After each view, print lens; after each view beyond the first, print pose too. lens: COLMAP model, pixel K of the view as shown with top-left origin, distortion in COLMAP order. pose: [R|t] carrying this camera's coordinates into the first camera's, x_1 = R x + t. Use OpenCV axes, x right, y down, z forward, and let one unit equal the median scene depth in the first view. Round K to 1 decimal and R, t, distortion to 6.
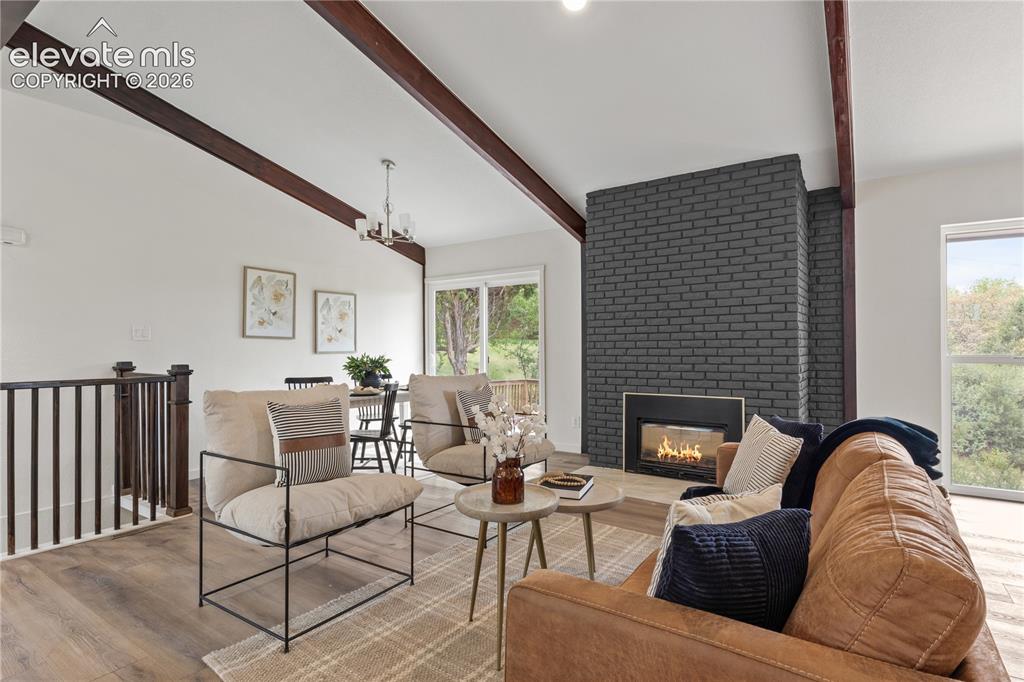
lens RADIAL K [[519.1, 0, 514.8], [0, 519.1, 345.5], [0, 0, 1]] dist [-0.006219, -0.000707]
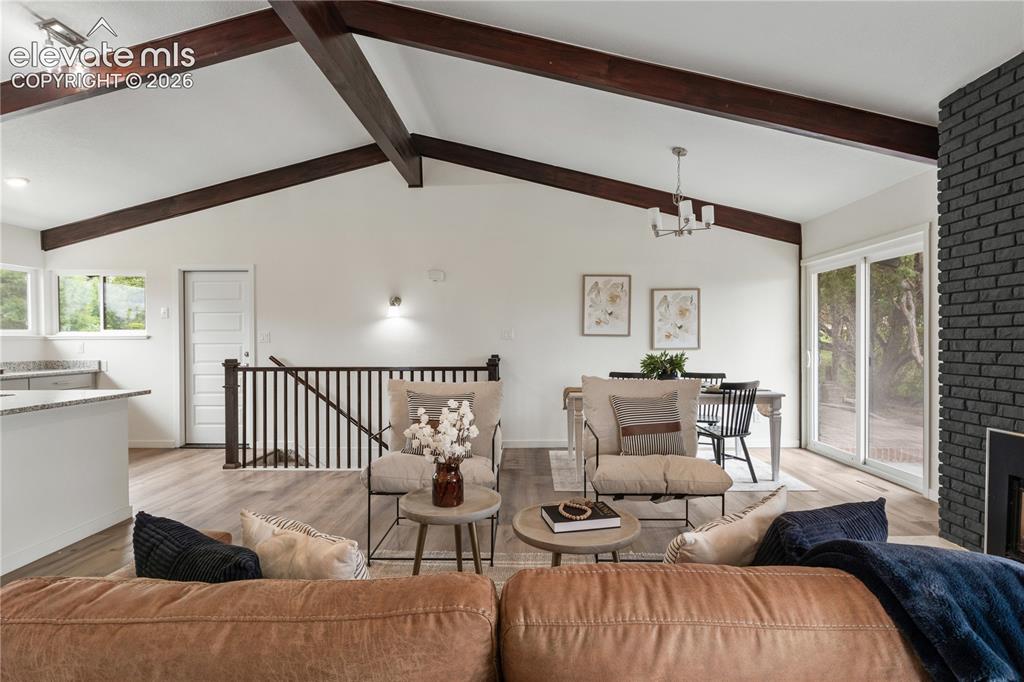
lens RADIAL K [[519.1, 0, 518.7], [0, 519.1, 346.3], [0, 0, 1]] dist [-0.006219, -0.000707]
pose [[0.545572, 0.012445, -0.837972, 0.405252], [0.005876, 0.999808, 0.018674, -0.014497], [0.838044, -0.015112, 0.545394, 0.243853]]
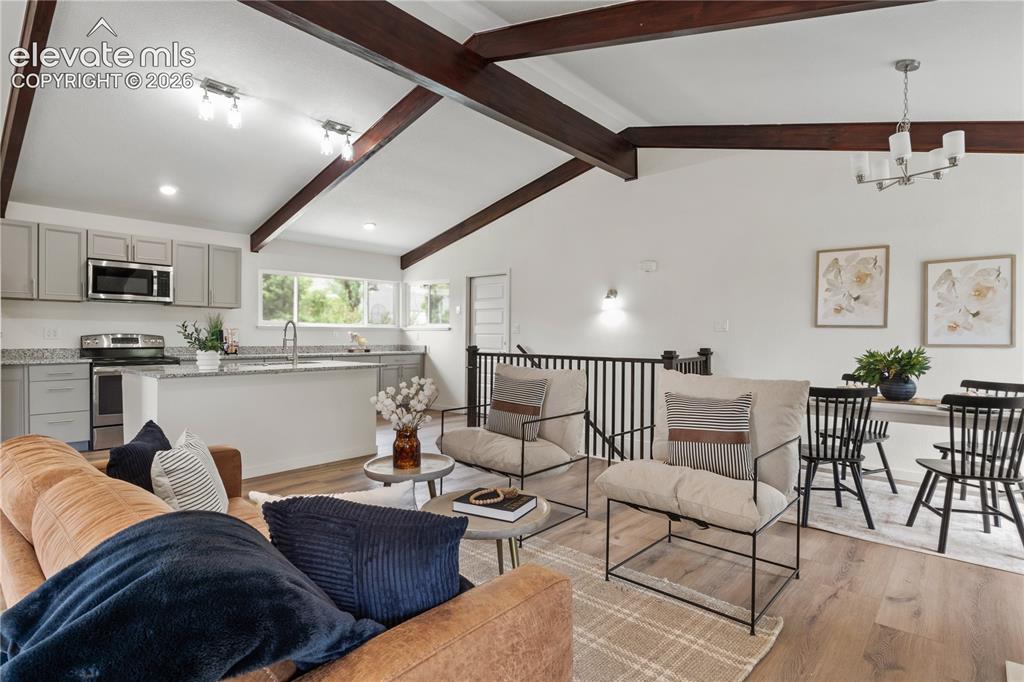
lens RADIAL K [[519.1, 0, 523.1], [0, 519.1, 335.9], [0, 0, 1]] dist [-0.006219, -0.000707]
pose [[-0.122081, 0.004122, -0.992512, 0.497019], [-0.001087, 0.999990, 0.004286, -0.002957], [0.992520, 0.001602, -0.122075, 0.613765]]
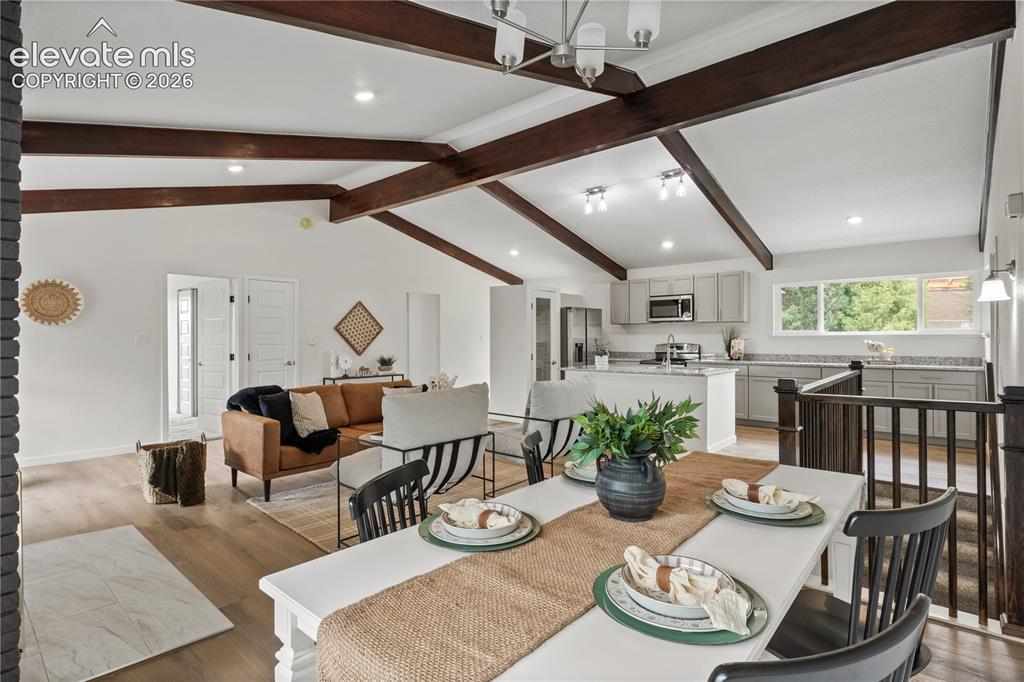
lens RADIAL K [[513.2, 0, 511.7], [0, 513.2, 335.2], [0, 0, 1]] dist [-0.005280, 0.000050]
pose [[-0.991449, 0.011576, 0.129978, -0.261029], [0.010758, 0.999918, -0.006993, -0.023201], [-0.130049, -0.005535, -0.991492, 1.384396]]
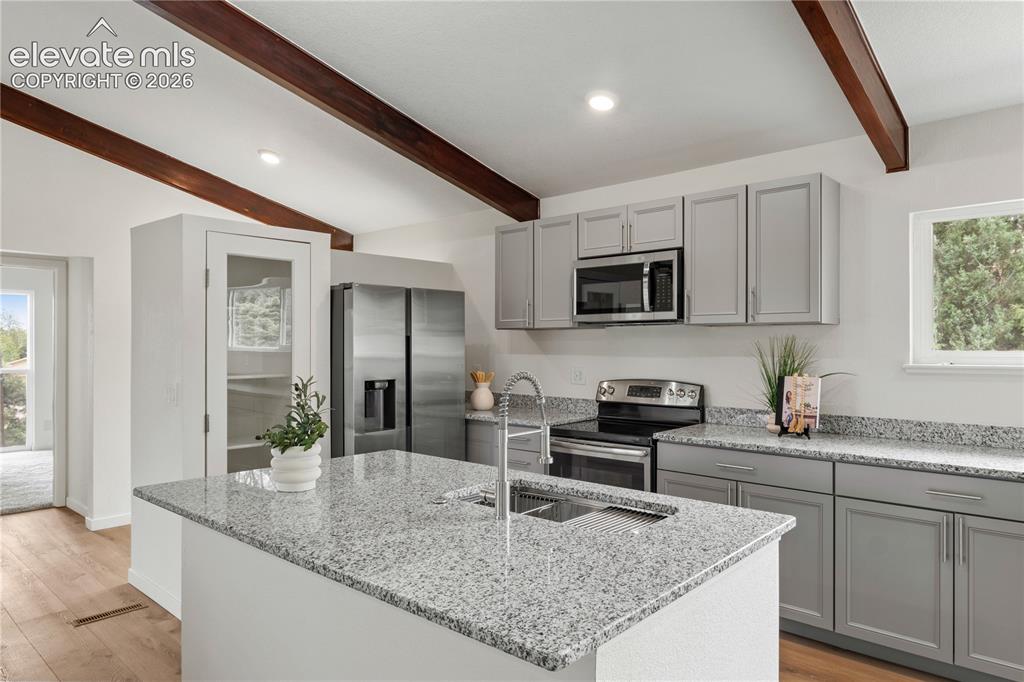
lens RADIAL K [[679.2, 0, 504.6], [0, 679.2, 344.2], [0, 0, 1]] dist [0.009126, 0.000936]
pose [[-0.986276, 0.008743, 0.164871, -0.561901], [0.008071, 0.999956, -0.004746, -0.046438], [-0.164905, -0.003351, -0.986304, 0.463734]]
